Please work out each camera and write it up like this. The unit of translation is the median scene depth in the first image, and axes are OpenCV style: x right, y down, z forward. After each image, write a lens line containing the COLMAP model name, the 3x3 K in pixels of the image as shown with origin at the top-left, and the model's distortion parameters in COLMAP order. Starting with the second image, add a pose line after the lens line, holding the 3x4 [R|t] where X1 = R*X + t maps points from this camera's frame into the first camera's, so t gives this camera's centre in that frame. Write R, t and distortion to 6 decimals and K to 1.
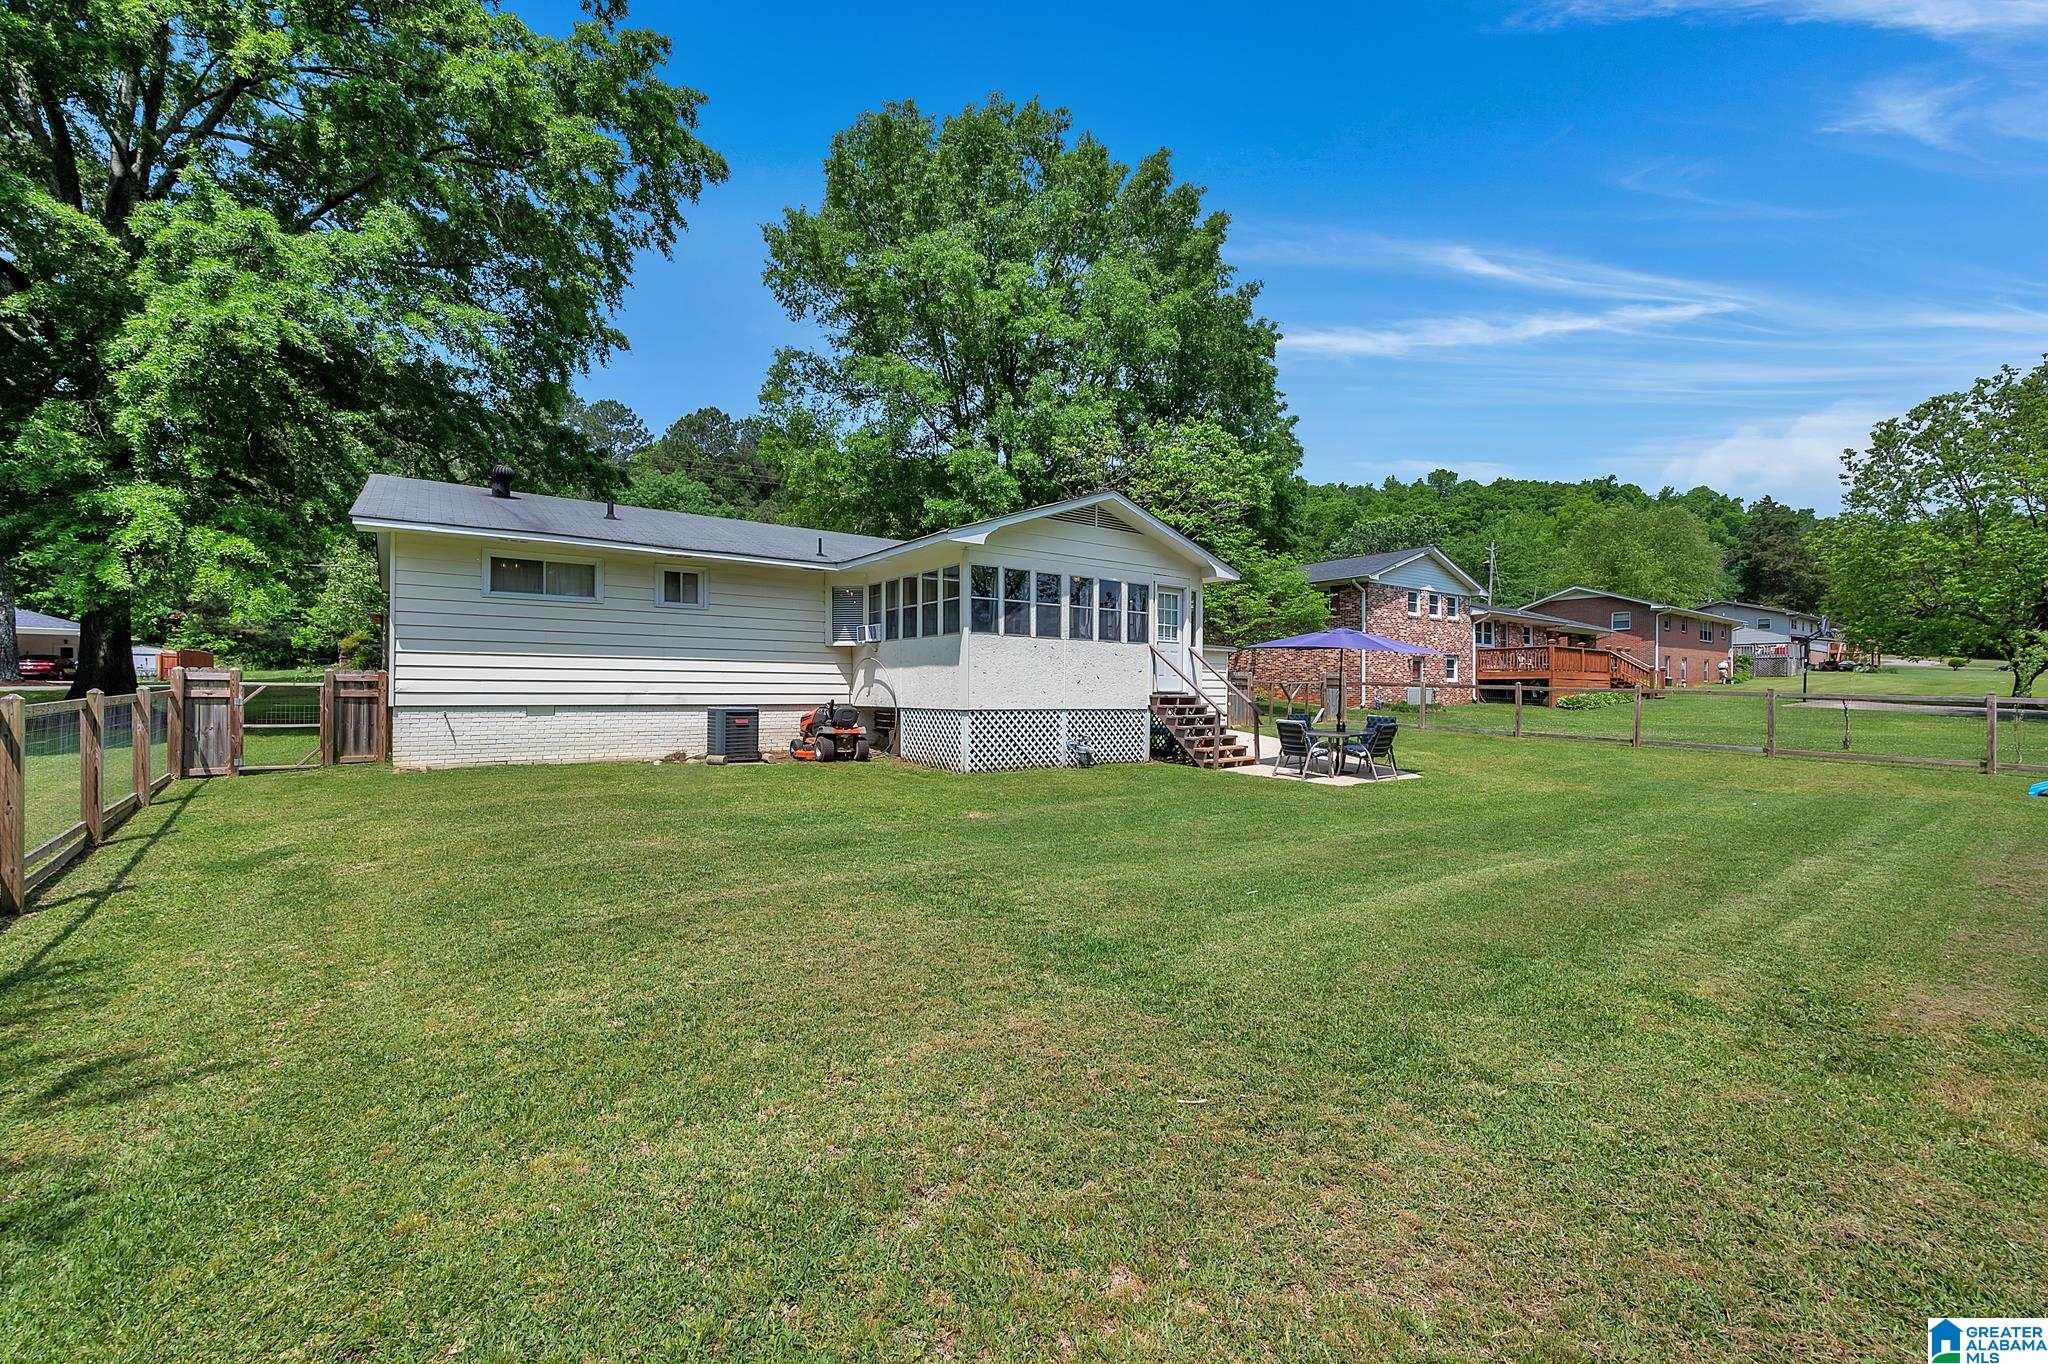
lens RADIAL K [[813.5, 0, 1041.0], [0, 813.5, 692.6], [0, 0, 1]] dist [0.008420, -0.000393]
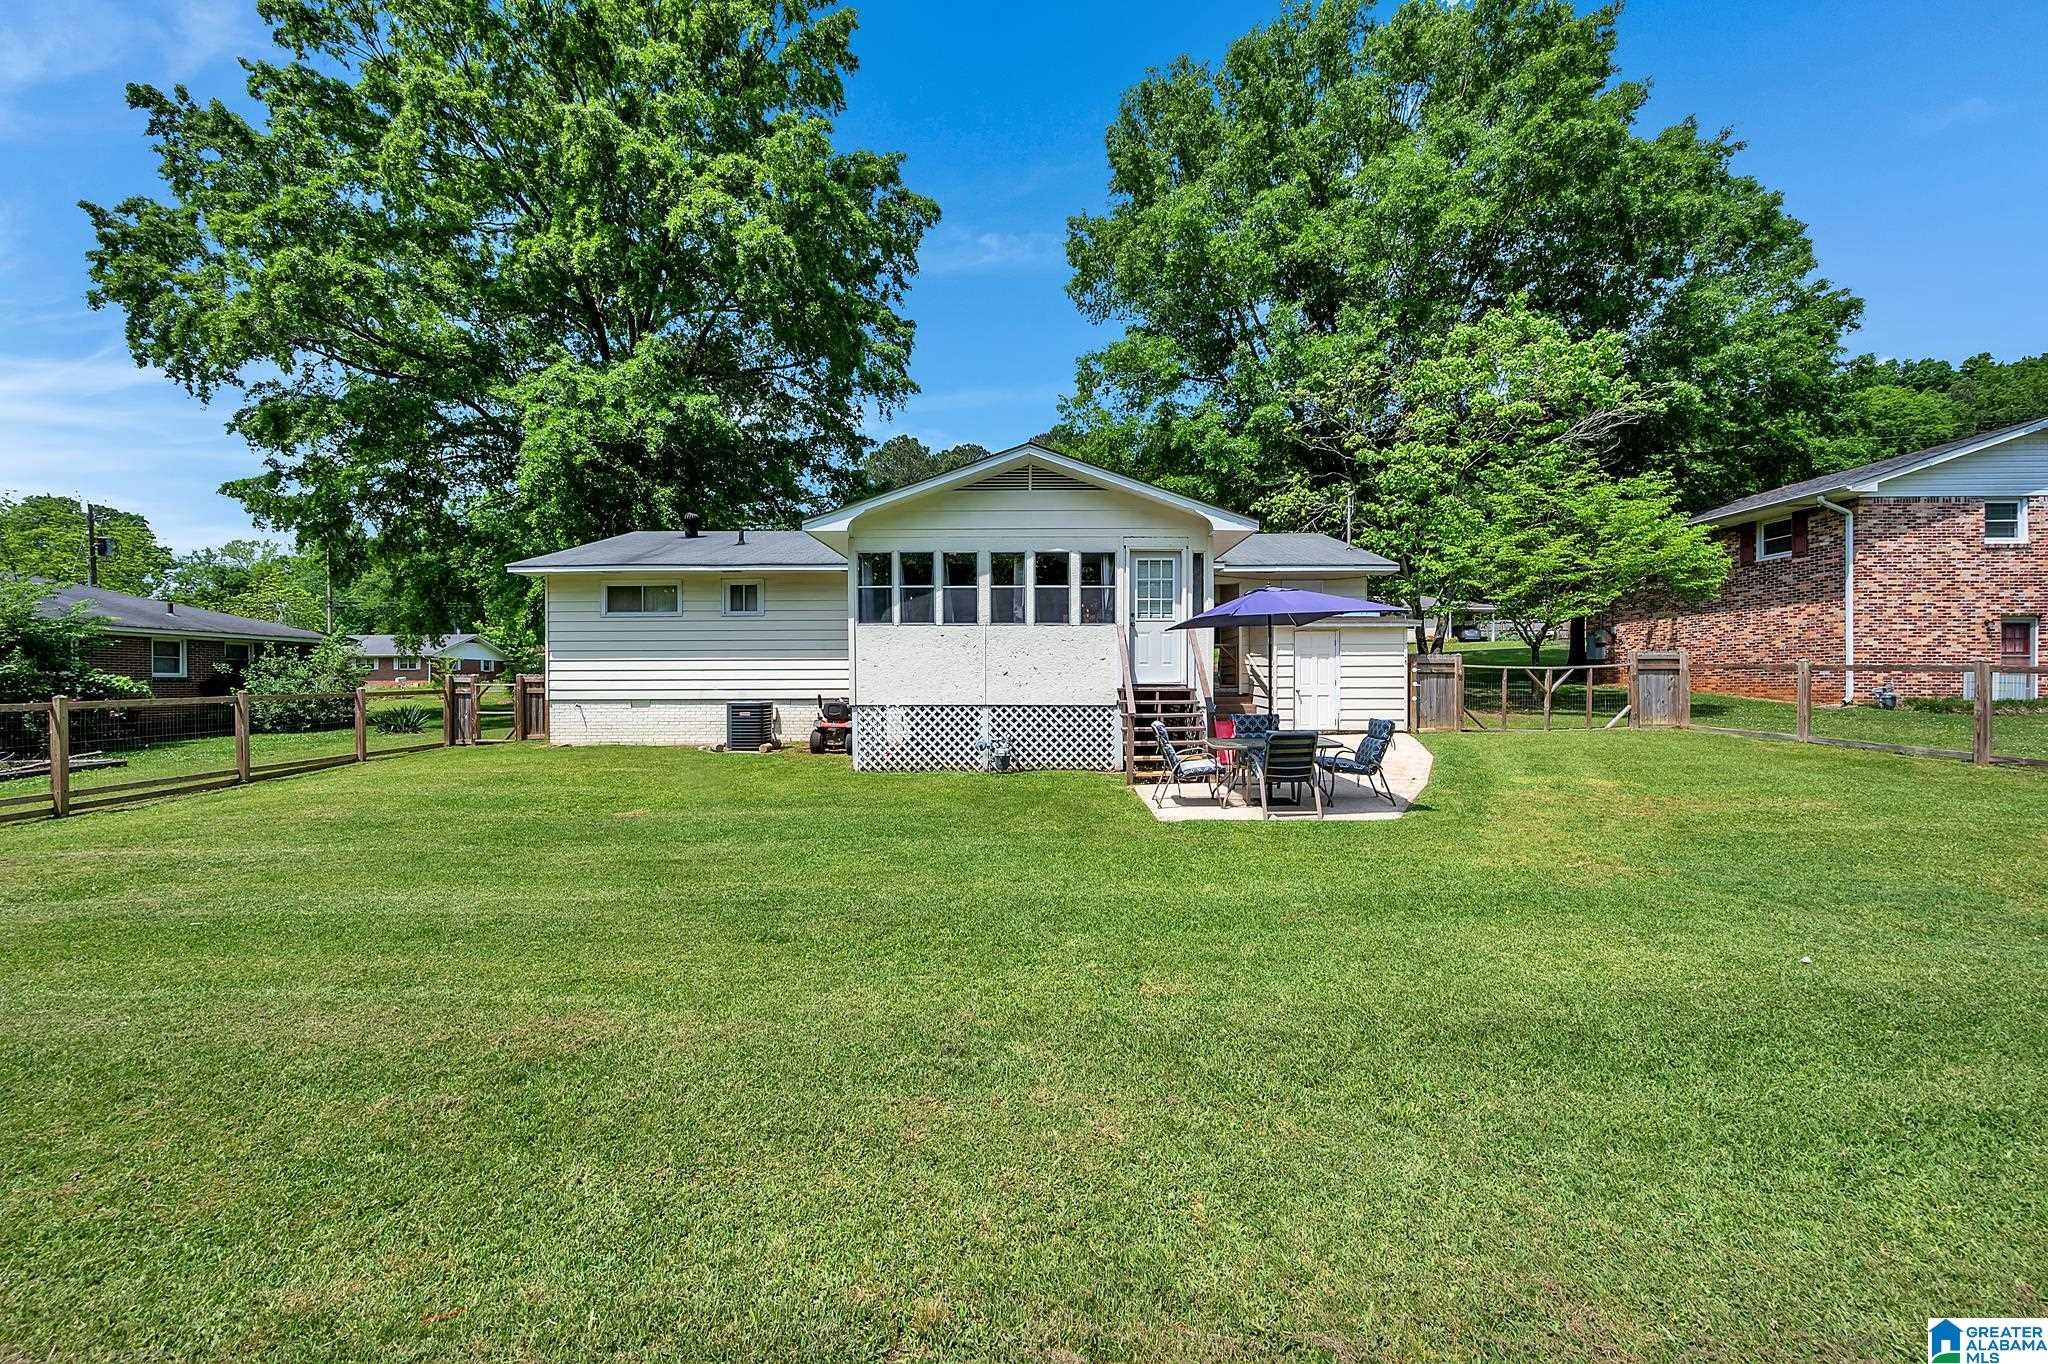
lens RADIAL K [[813.5, 0, 1020.5], [0, 813.5, 678.8], [0, 0, 1]] dist [0.008420, -0.000393]
pose [[0.803069, -0.014195, -0.595717, 0.577581], [0.007286, 0.999875, -0.014004, 0.005172], [0.595842, 0.006905, 0.803072, 0.315592]]
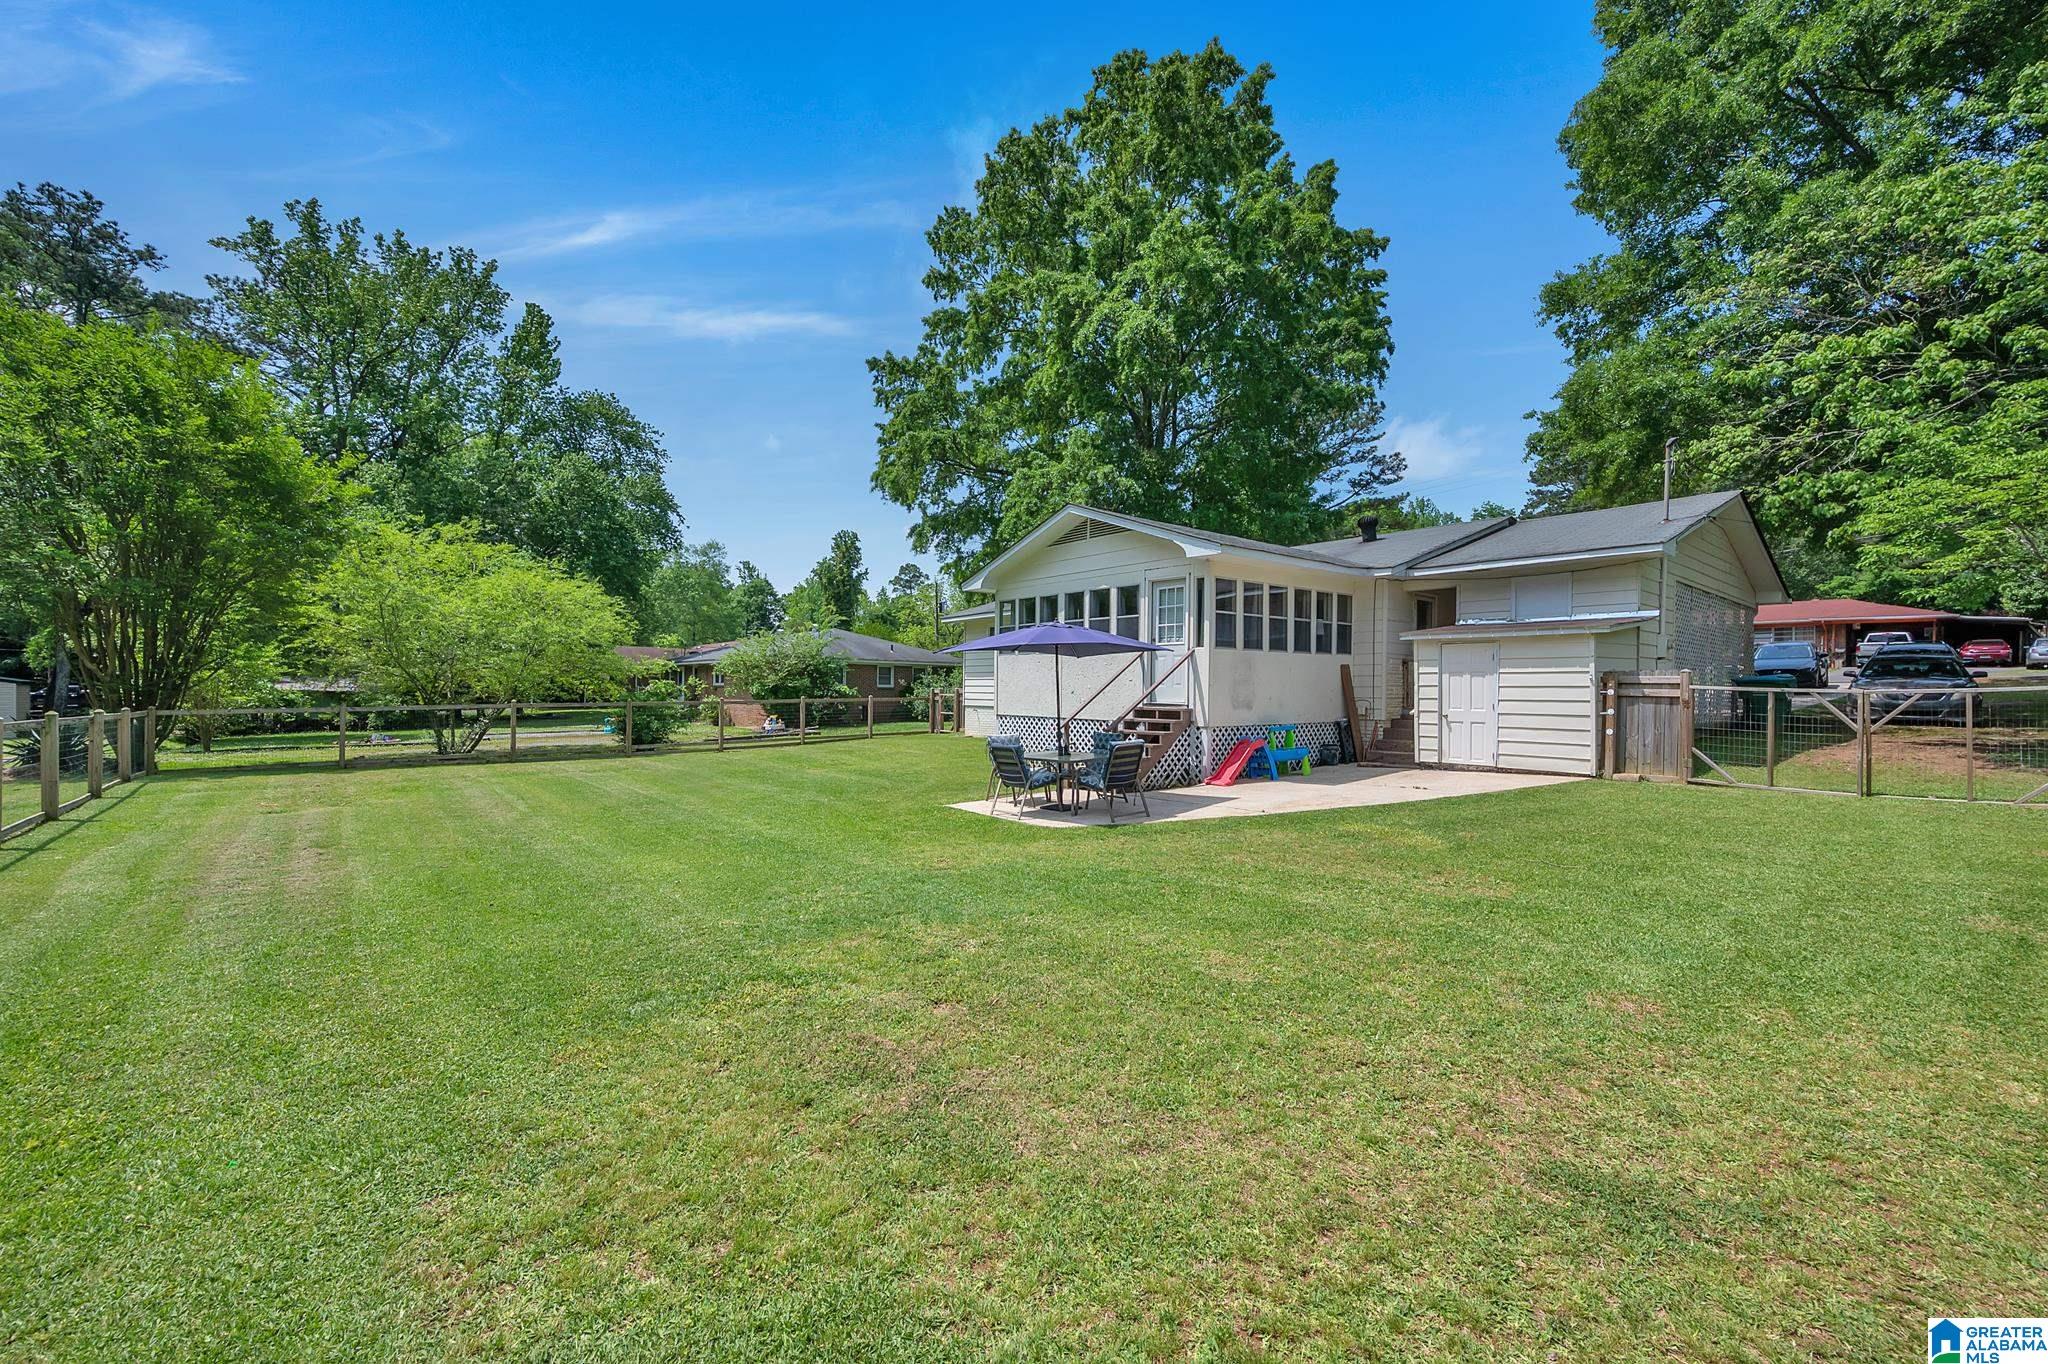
lens RADIAL K [[813.5, 0, 1031.3], [0, 813.5, 699.9], [0, 0, 1]] dist [0.008420, -0.000393]
pose [[0.073284, 0.005159, -0.997298, 1.098402], [-0.012957, 0.999907, 0.004220, -0.006986], [0.997227, 0.012613, 0.073344, 0.874873]]
